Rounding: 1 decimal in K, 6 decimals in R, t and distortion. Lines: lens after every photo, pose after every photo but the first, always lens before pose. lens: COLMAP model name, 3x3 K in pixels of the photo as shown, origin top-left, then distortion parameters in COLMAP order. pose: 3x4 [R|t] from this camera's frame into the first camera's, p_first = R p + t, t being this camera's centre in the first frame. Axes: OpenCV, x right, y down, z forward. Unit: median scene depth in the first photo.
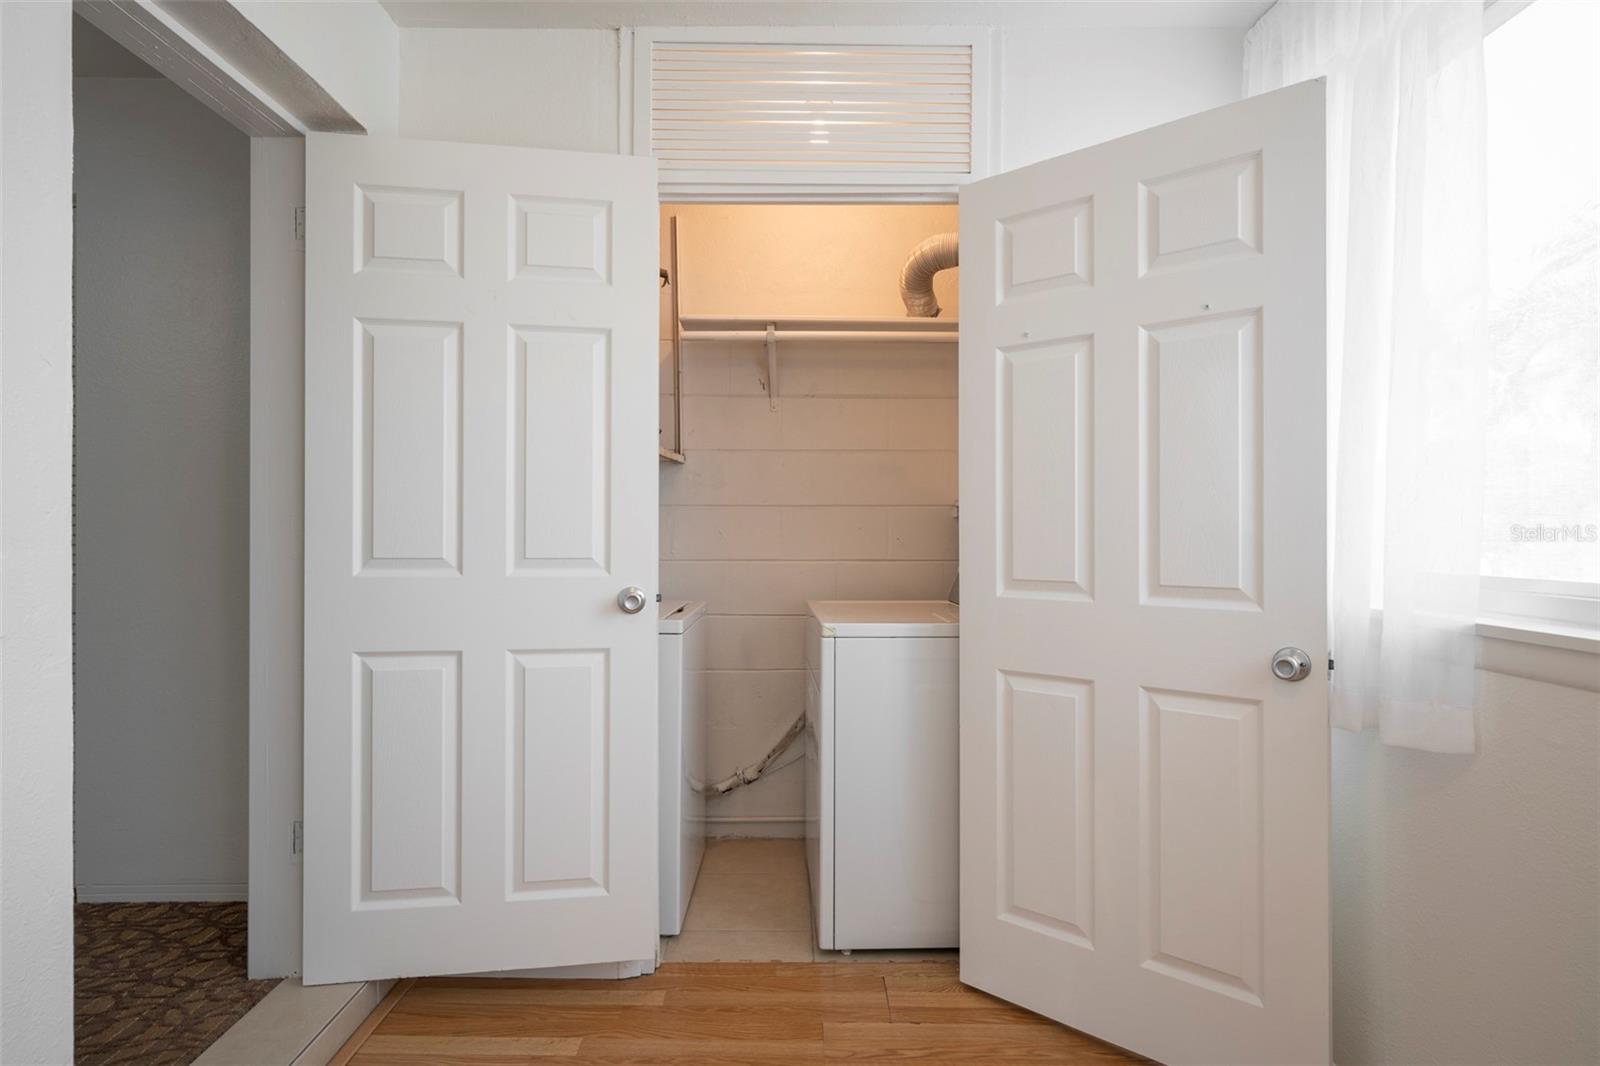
lens RADIAL K [[900.8, 0, 796.6], [0, 900.8, 550.1], [0, 0, 1]] dist [0.003496, 0.003633]
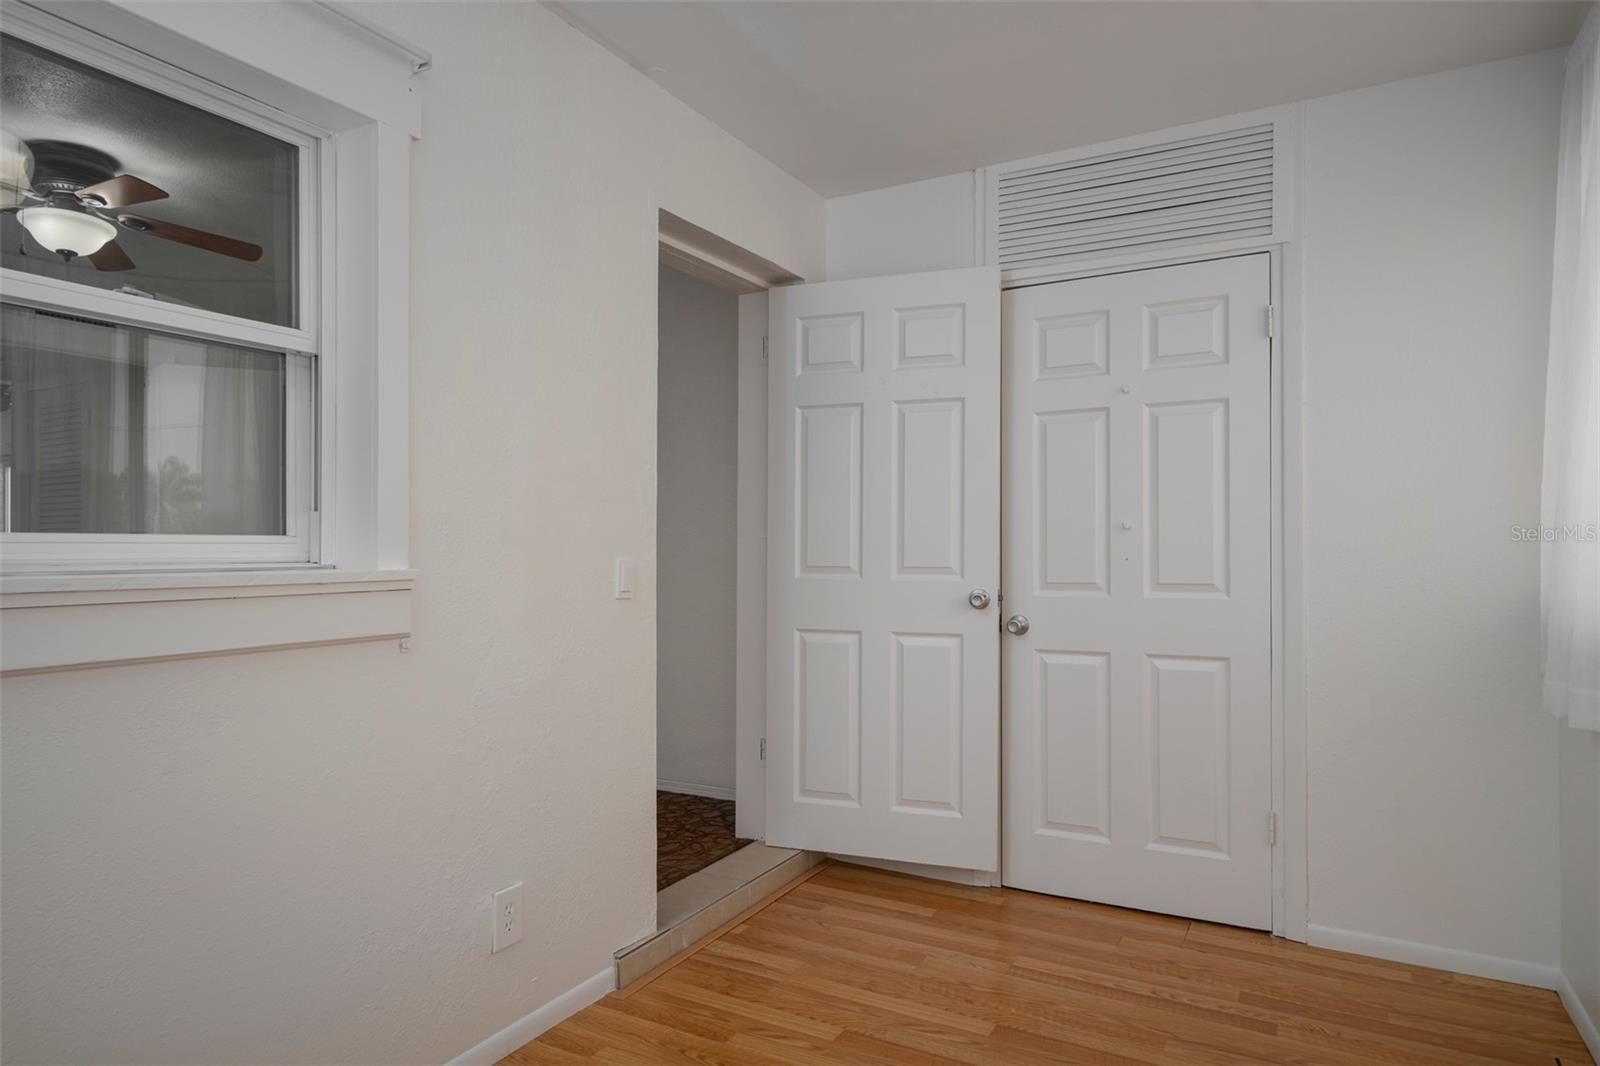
lens RADIAL K [[962.0, 0, 800.0], [0, 962.0, 533.0], [0, 0, 1]] dist [-0.002134, -0.001220]
pose [[0.881582, -0.011204, -0.471898, 0.265819], [-0.000115, 0.999713, -0.023951, -0.008210], [0.472031, 0.021169, 0.881328, -0.399668]]
